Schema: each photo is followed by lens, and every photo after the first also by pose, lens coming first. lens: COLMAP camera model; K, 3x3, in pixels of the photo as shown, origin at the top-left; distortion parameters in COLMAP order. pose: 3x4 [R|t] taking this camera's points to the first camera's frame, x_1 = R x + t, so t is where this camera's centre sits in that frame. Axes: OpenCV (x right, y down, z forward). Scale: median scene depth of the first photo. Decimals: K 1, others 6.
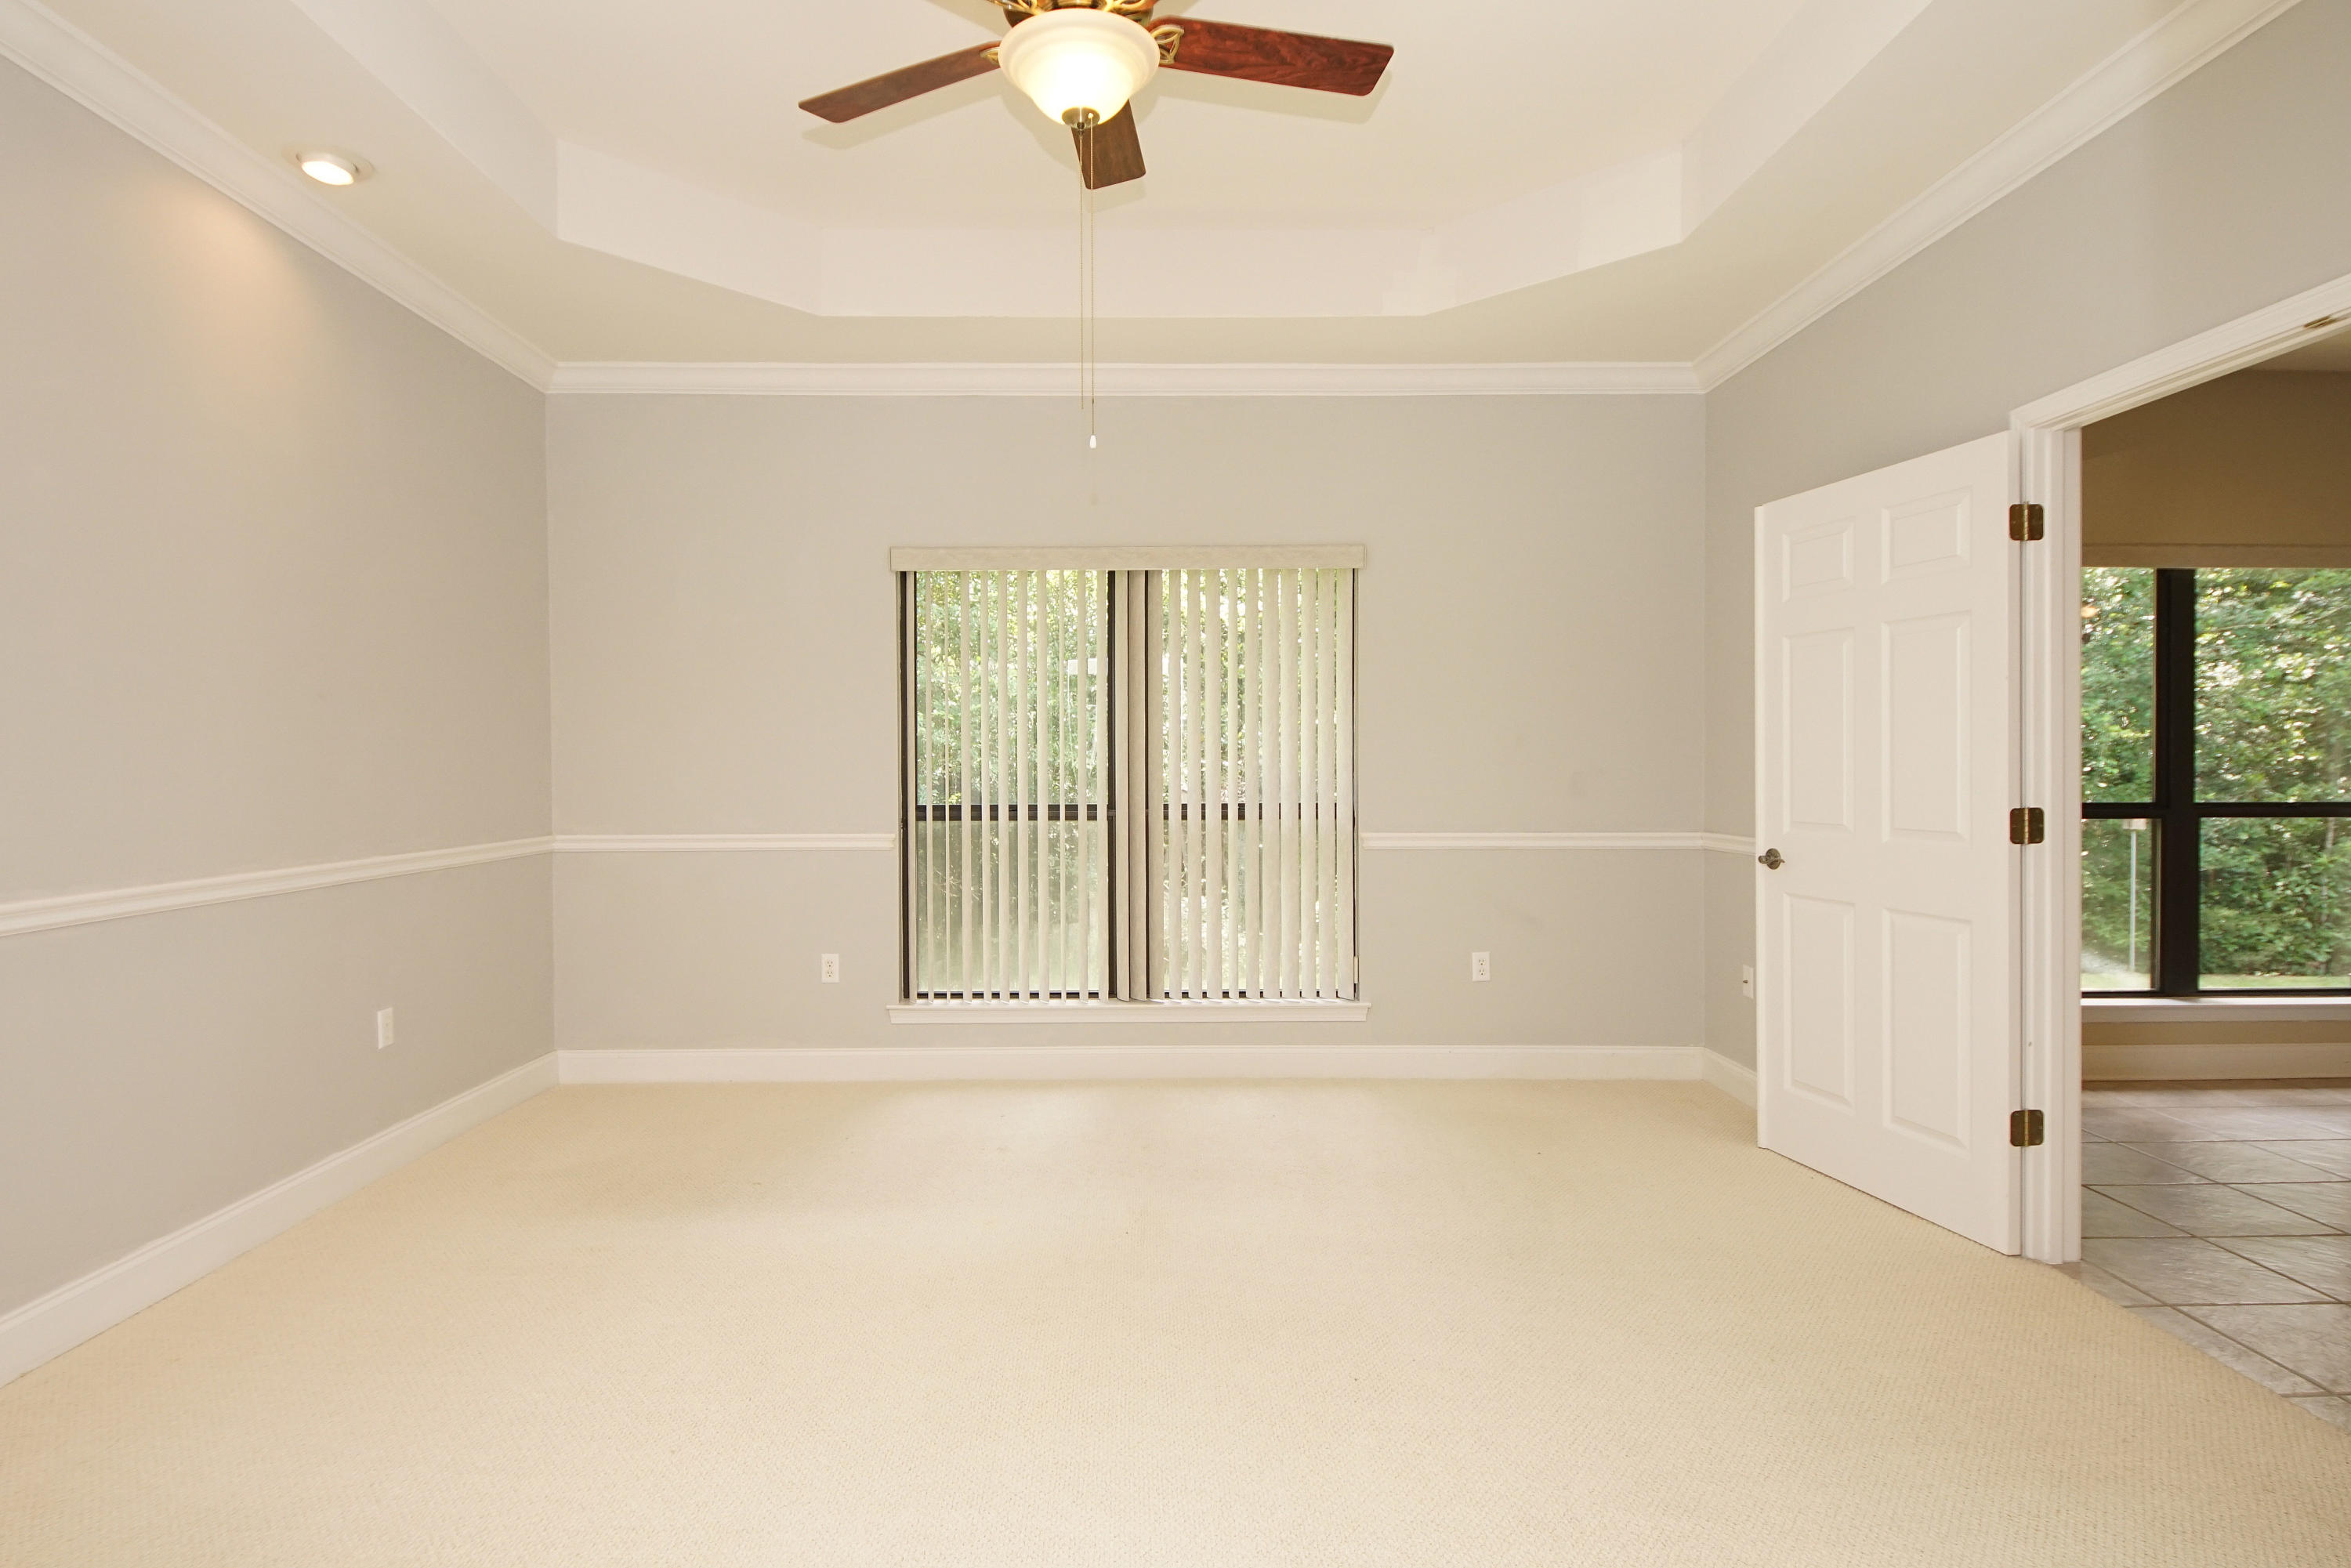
lens RADIAL K [[1260.0, 0, 1148.4], [0, 1260.0, 775.3], [0, 0, 1]] dist [0.040833, -0.035638]
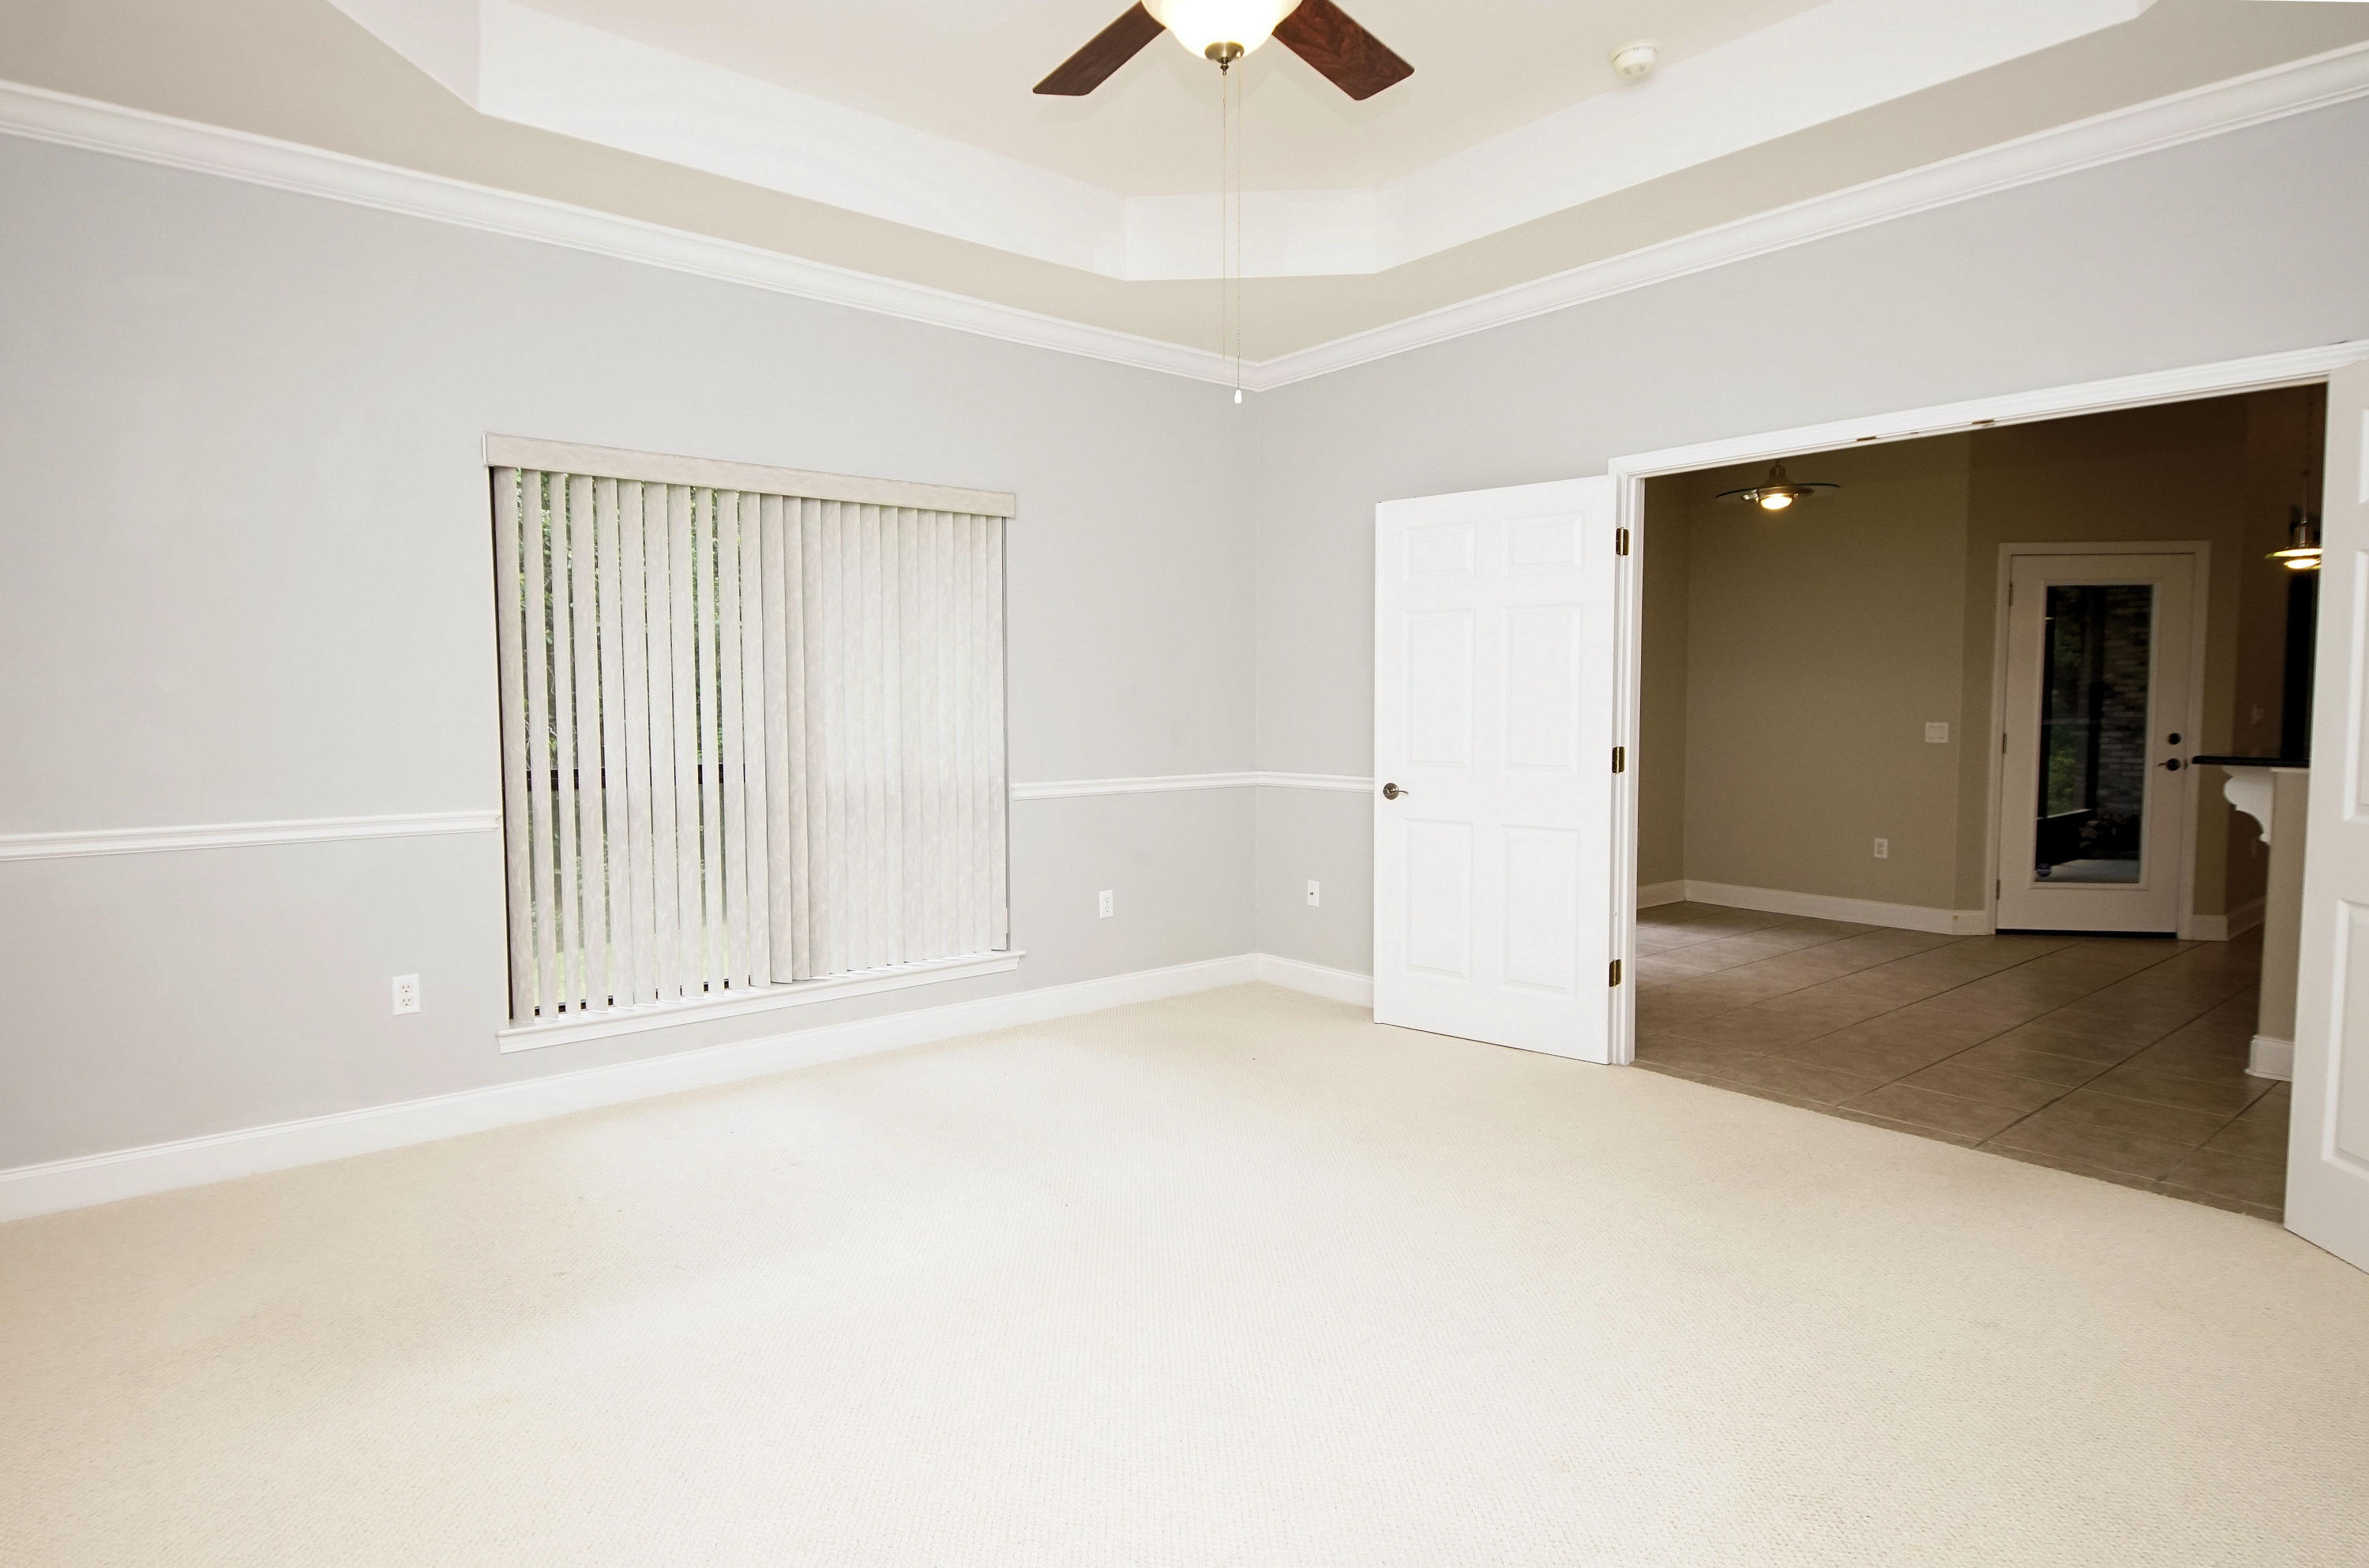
lens RADIAL K [[1289.5, 0, 1154.7], [0, 1289.5, 776.6], [0, 0, 1]] dist [0.037477, -0.032785]
pose [[0.775806, -0.036975, 0.629887, -0.390530], [0.006509, 0.998697, 0.050607, -0.011274], [-0.630938, -0.035161, 0.775036, 0.134768]]
